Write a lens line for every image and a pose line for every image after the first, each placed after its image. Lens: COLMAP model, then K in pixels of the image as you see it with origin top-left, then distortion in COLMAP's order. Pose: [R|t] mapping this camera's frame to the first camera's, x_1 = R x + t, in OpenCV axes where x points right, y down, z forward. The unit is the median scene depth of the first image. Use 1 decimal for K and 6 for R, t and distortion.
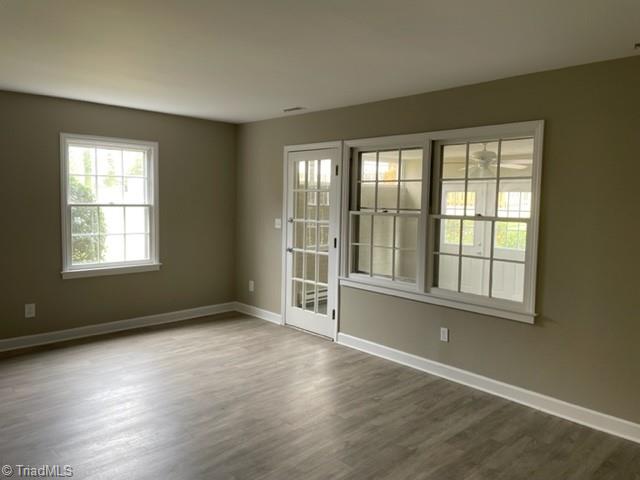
lens RADIAL K [[484.1, 0, 323.0], [0, 484.1, 236.7], [0, 0, 1]] dist [0.049802, -0.006778]
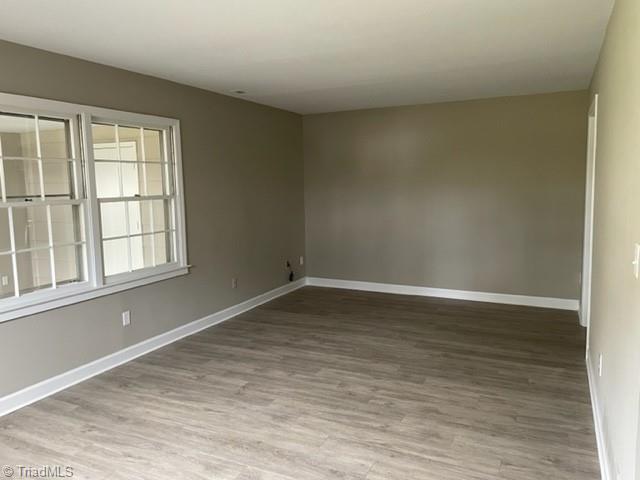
lens RADIAL K [[484.1, 0, 322.0], [0, 484.1, 240.4], [0, 0, 1]] dist [0.049802, -0.006778]
pose [[-0.359867, -0.123024, 0.924857, -0.856882], [0.083039, 0.983112, 0.163083, -0.090698], [-0.929301, 0.135487, -0.343574, 1.021396]]
